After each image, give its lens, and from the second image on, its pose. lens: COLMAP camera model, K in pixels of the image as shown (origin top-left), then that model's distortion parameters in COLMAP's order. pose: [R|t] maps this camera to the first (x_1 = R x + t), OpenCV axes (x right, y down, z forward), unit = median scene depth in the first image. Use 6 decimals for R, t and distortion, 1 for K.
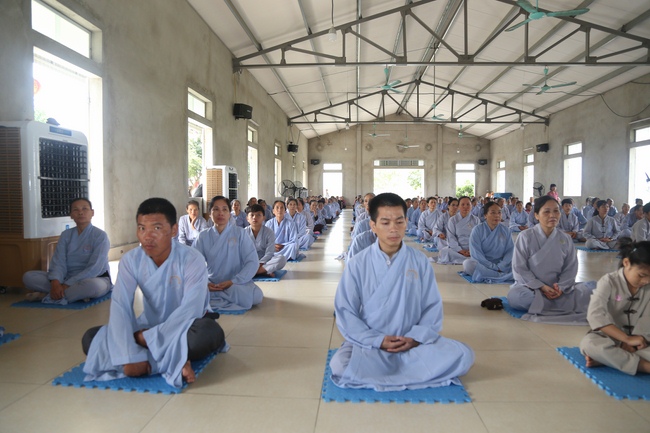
lens RADIAL K [[451.4, 0, 326.6], [0, 451.4, 216.1], [0, 0, 1]] dist [-0.081020, 0.021908]
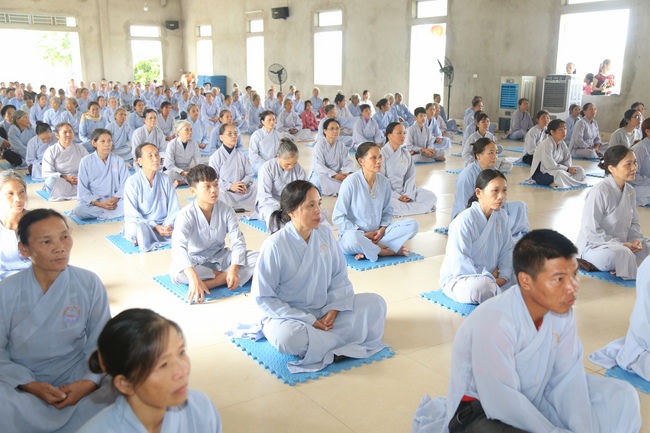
lens RADIAL K [[703.9, 0, 329.0], [0, 703.9, 213.7], [0, 0, 1]] dist [0.088348, 0.000000]
pose [[0.801136, -0.121763, 0.585966, -0.126727], [0.025793, 0.985200, 0.169458, -0.024854], [-0.597927, -0.120645, 0.792419, 0.020881]]
